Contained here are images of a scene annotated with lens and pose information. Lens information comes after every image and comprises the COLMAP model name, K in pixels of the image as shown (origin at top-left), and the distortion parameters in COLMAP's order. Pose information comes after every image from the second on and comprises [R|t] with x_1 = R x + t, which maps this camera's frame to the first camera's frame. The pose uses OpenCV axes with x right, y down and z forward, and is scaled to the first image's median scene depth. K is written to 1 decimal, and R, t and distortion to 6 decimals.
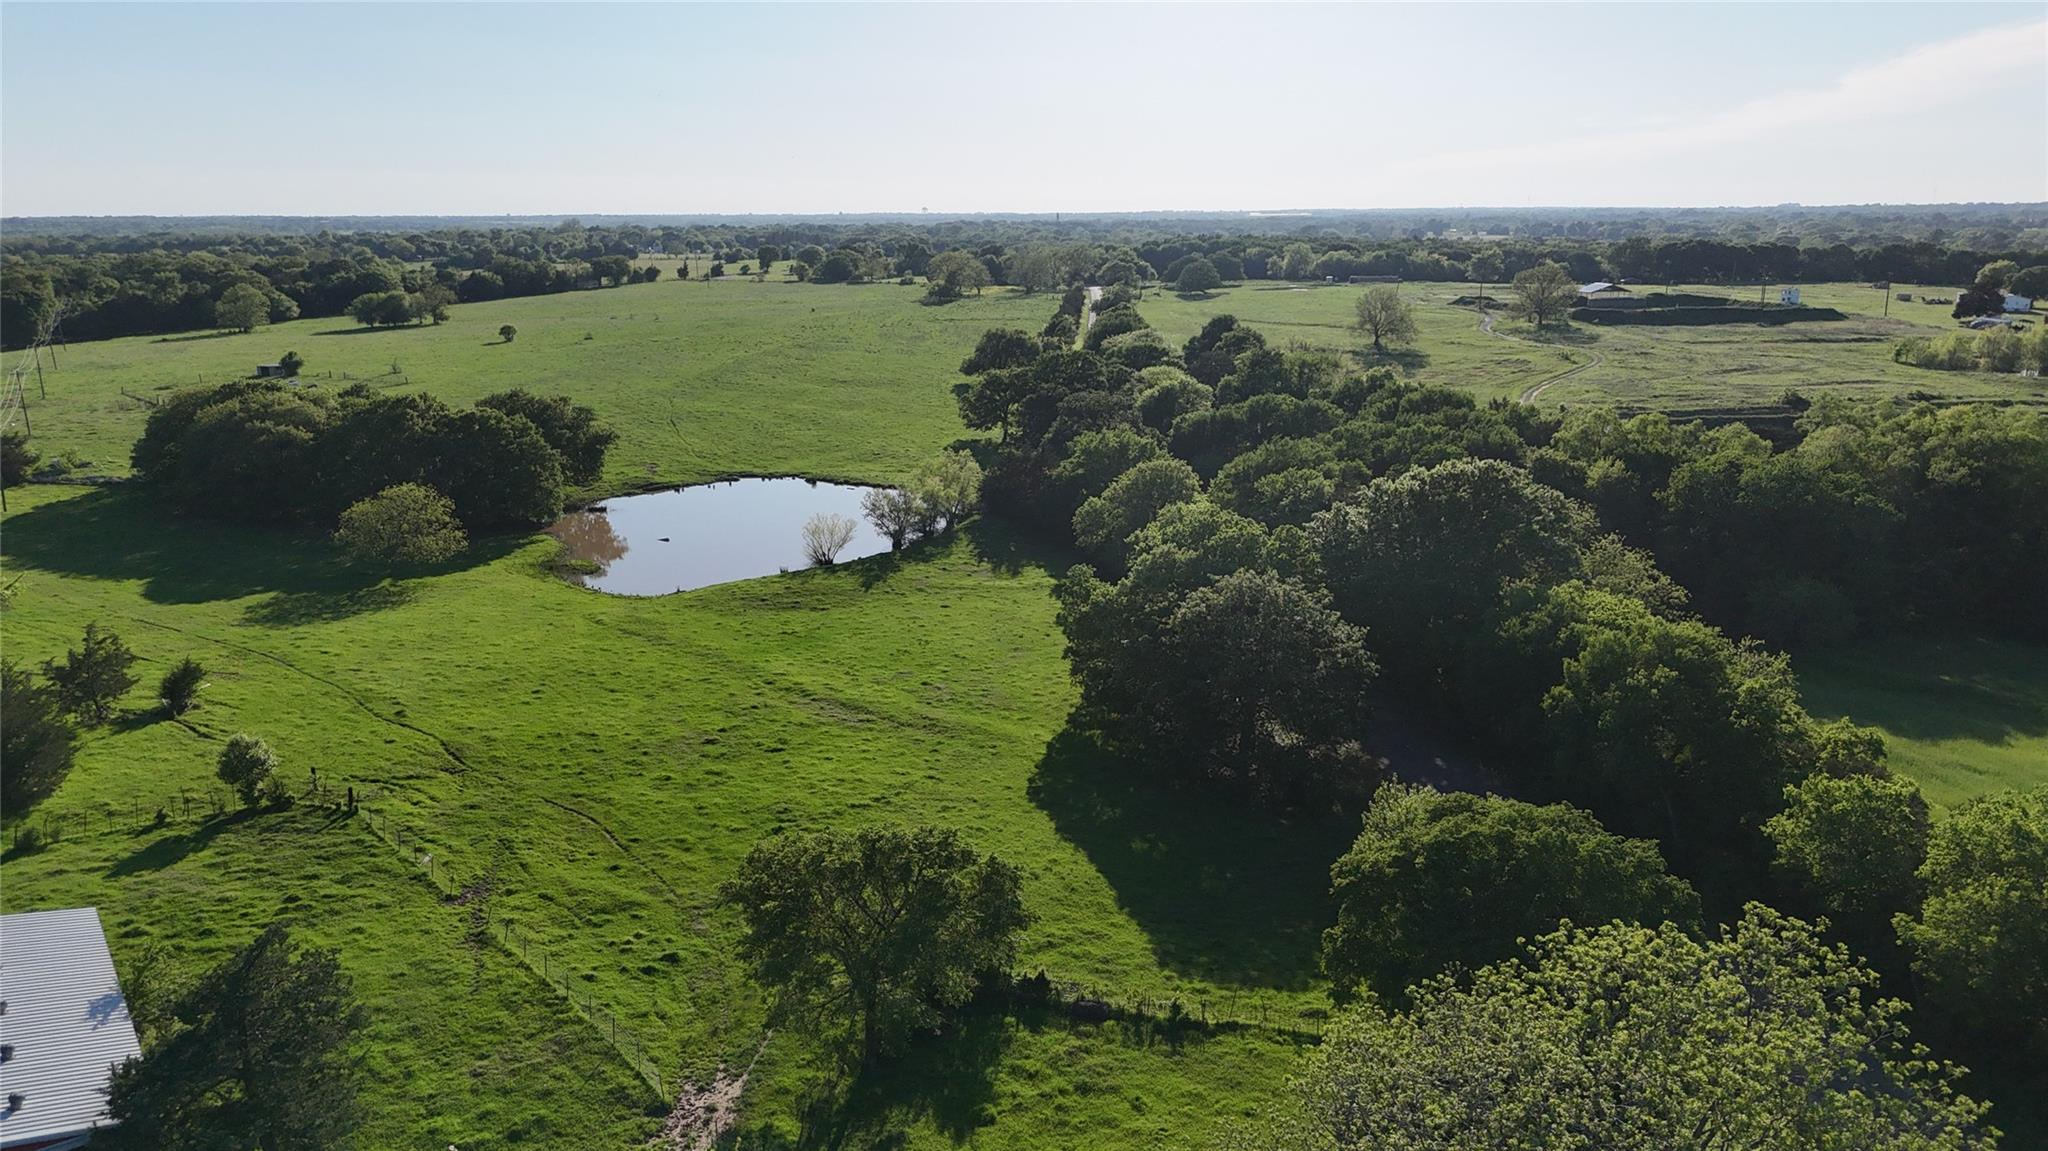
lens RADIAL K [[1509.4, 0, 1024.0], [0, 1509.4, 575.5], [0, 0, 1]] dist [0.070887, -0.061440]
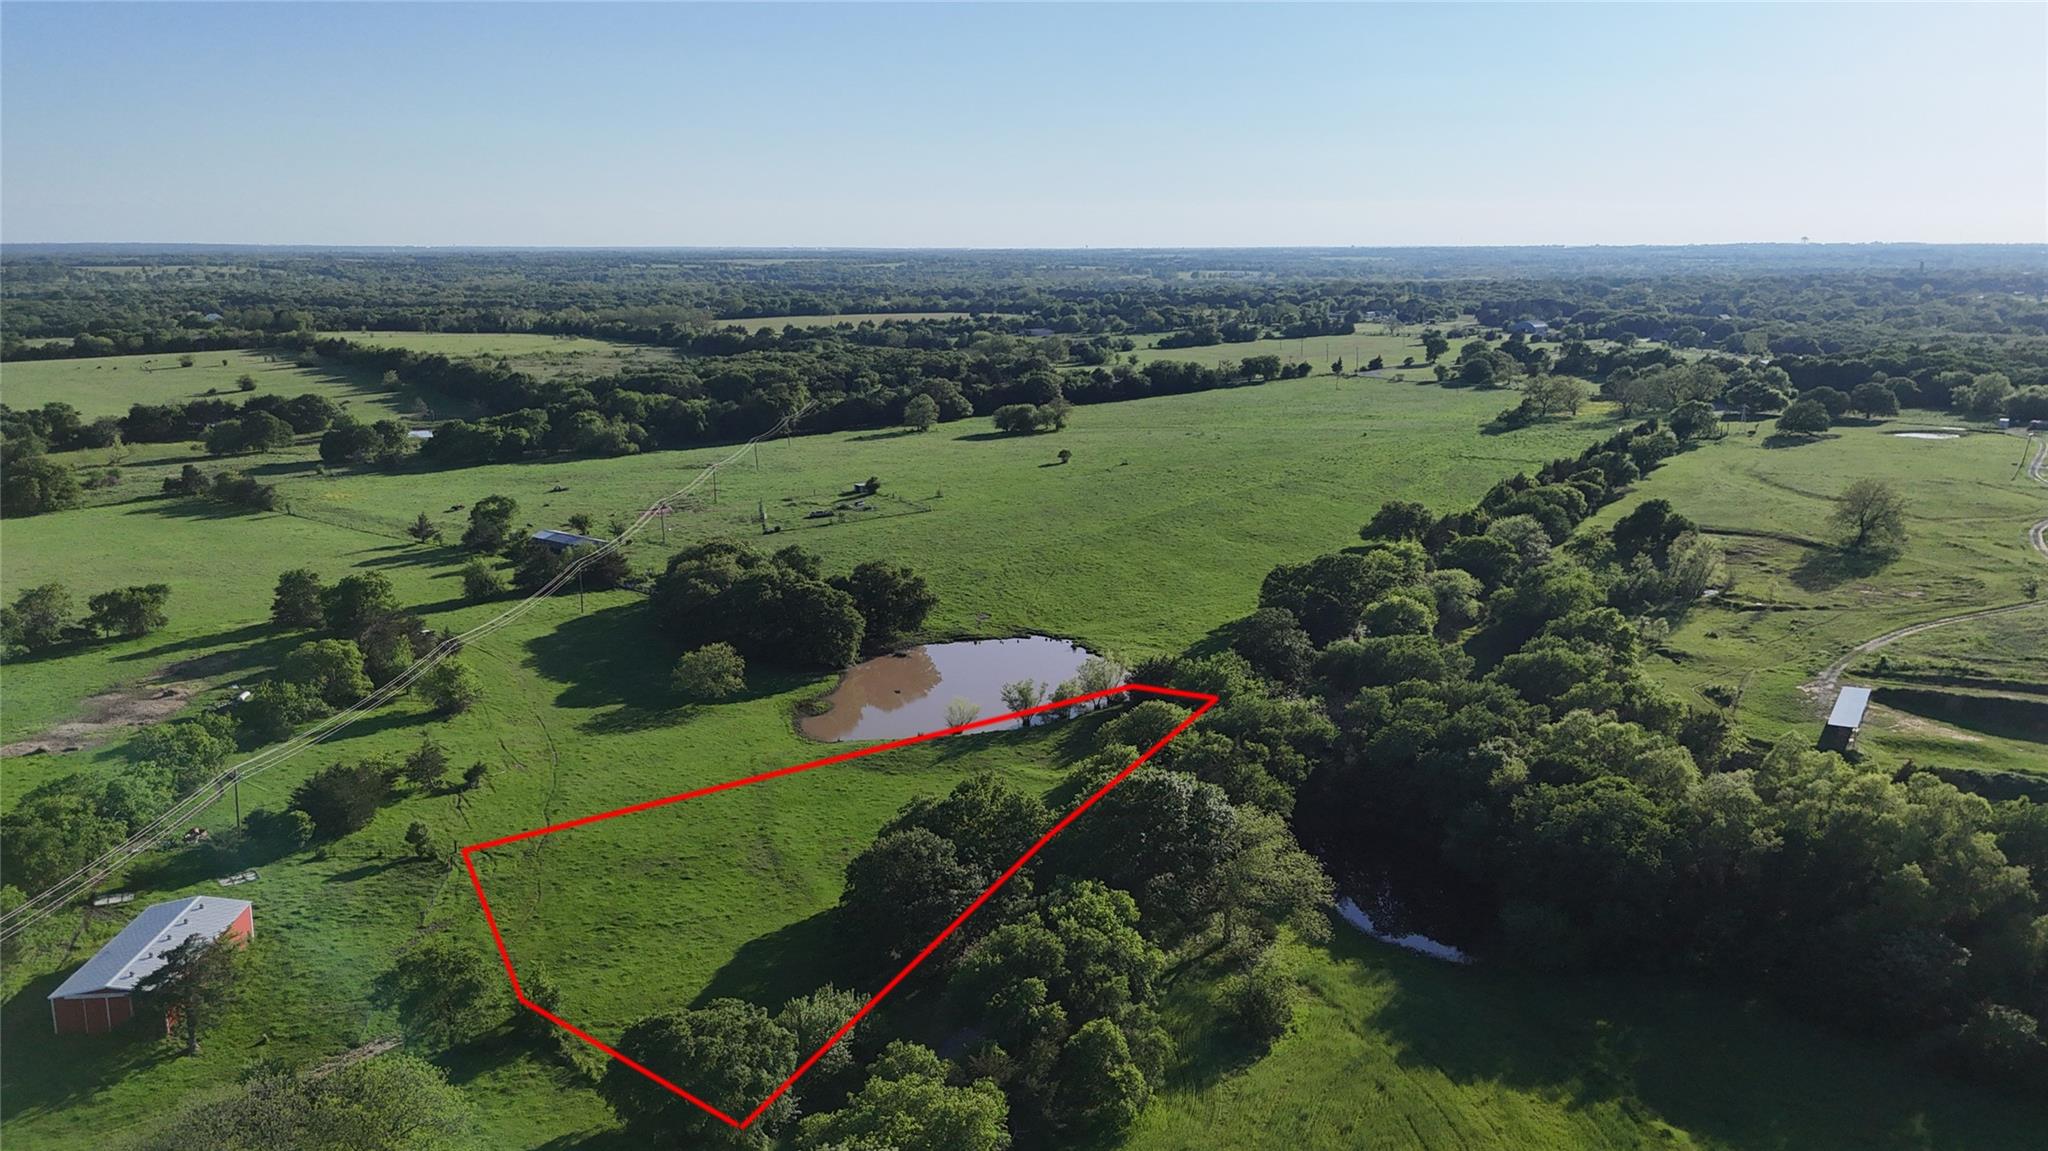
lens RADIAL K [[1500.0, 0, 1018.7], [0, 1500.0, 565.5], [0, 0, 1]] dist [0.089440, -0.099799]
pose [[0.858257, 0.115278, -0.500107, 0.649588], [-0.126025, 0.991950, 0.012372, -0.202893], [0.497507, 0.052407, 0.865875, -0.211534]]
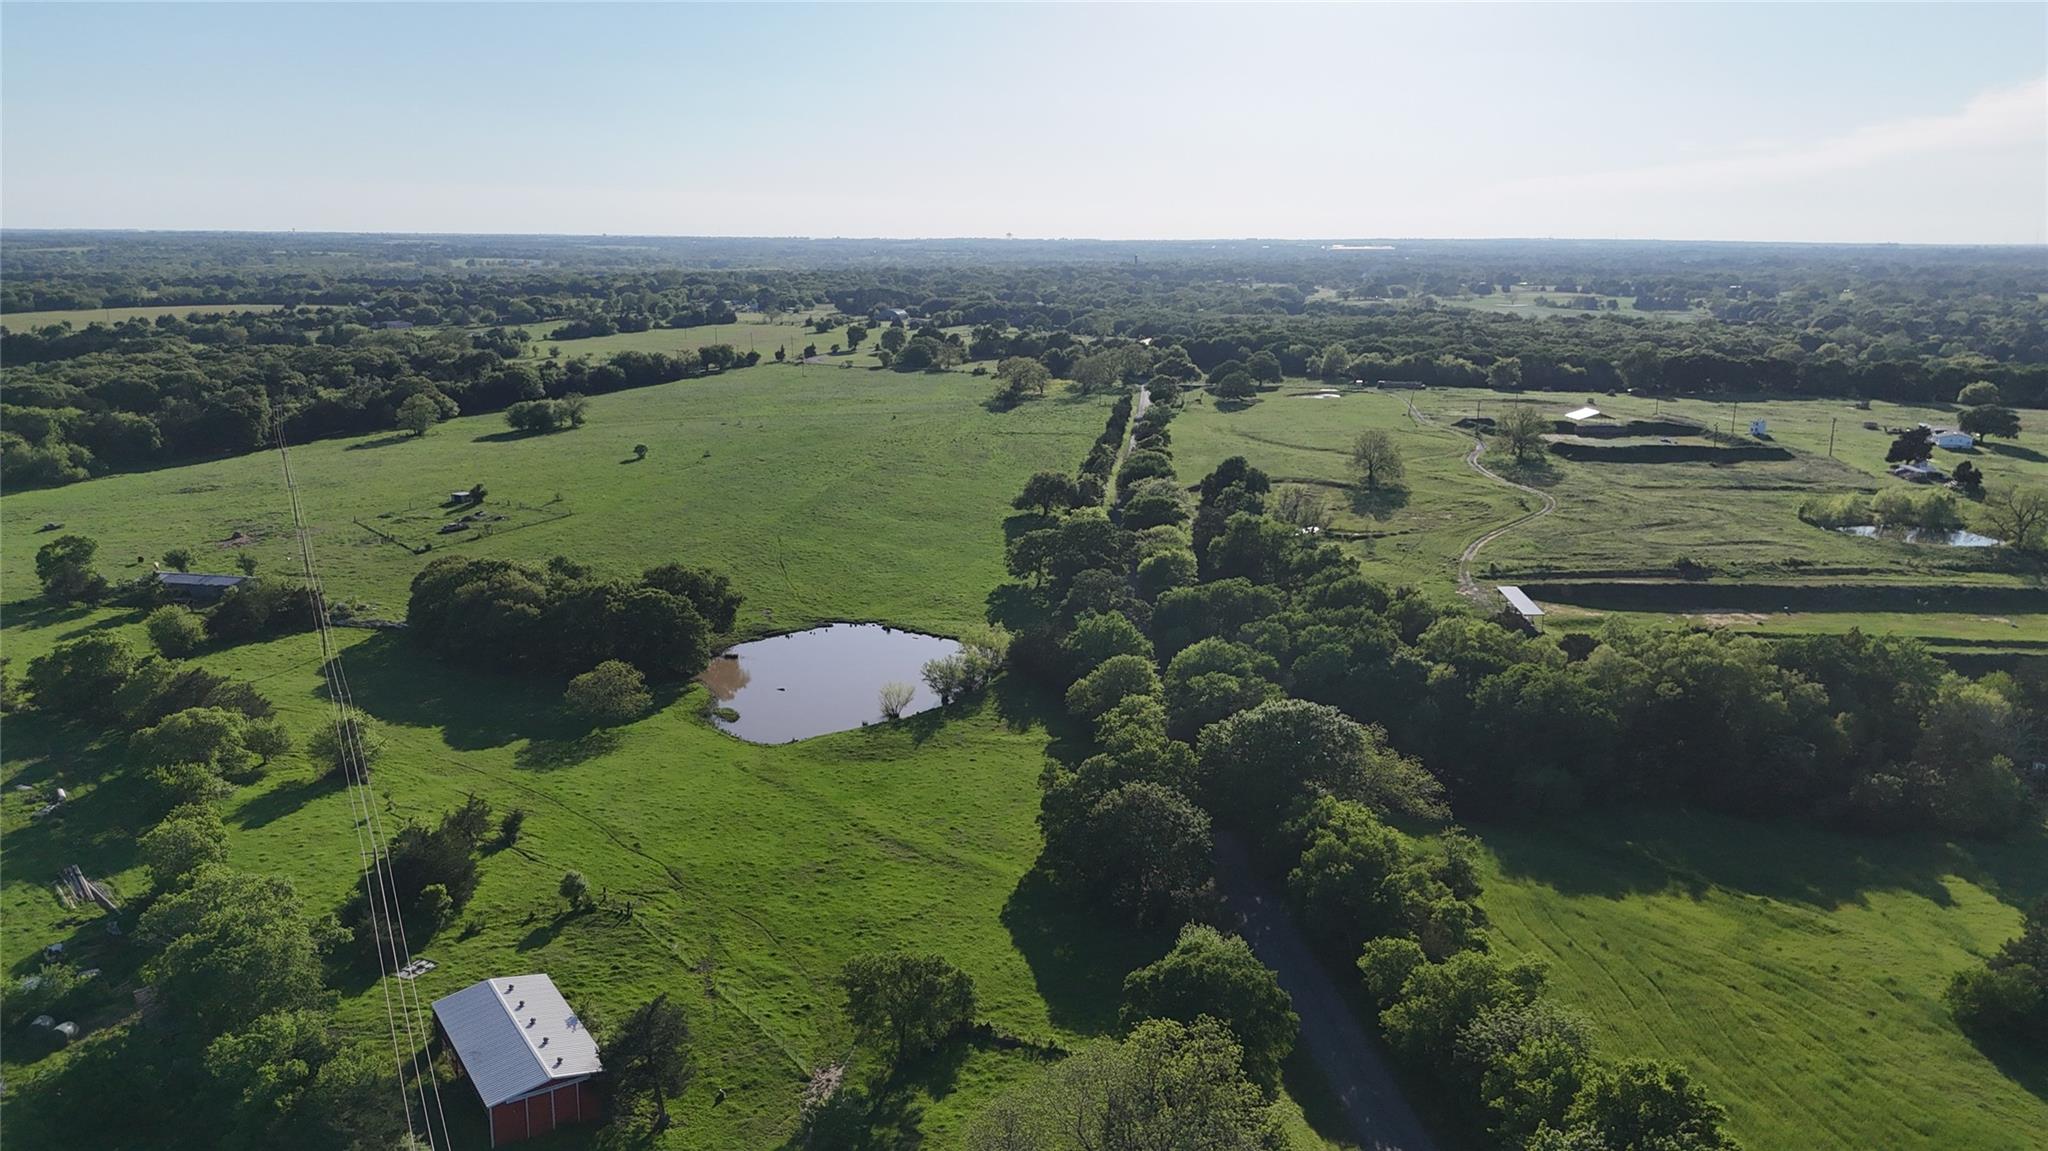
lens RADIAL K [[1509.4, 0, 1024.0], [0, 1509.4, 575.5], [0, 0, 1]] dist [0.070887, -0.061440]
pose [[0.998405, 0.026664, -0.049772, 0.063605], [-0.027331, 0.999545, -0.012775, -0.136878], [0.049408, 0.014115, 0.998679, -0.454778]]
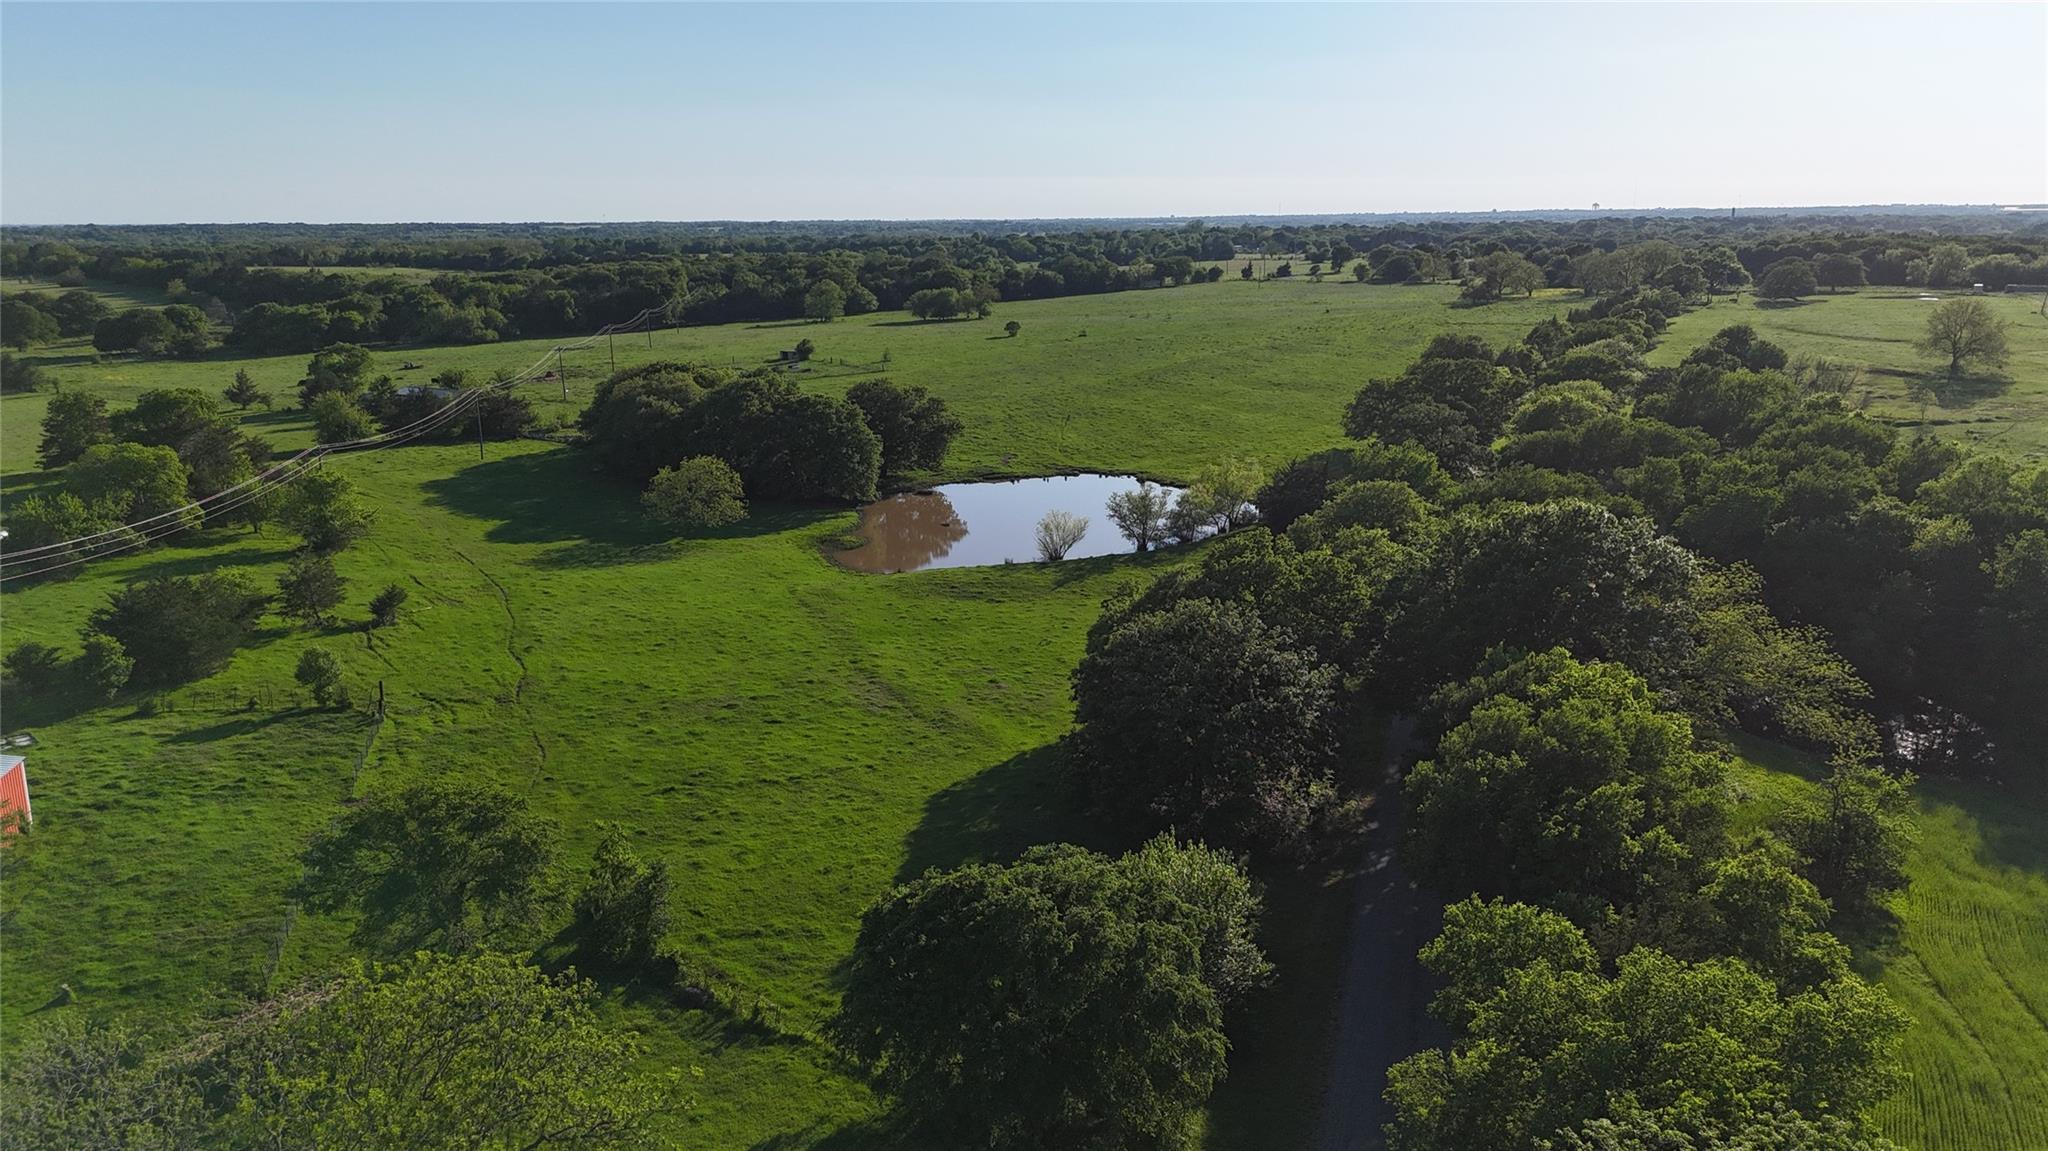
lens RADIAL K [[1500.0, 0, 1018.7], [0, 1500.0, 565.5], [0, 0, 1]] dist [0.089440, -0.099799]
pose [[0.912656, 0.091496, -0.398356, 0.271106], [-0.093478, 0.995516, 0.014491, -0.017462], [0.397895, 0.024012, 0.917117, 0.059527]]
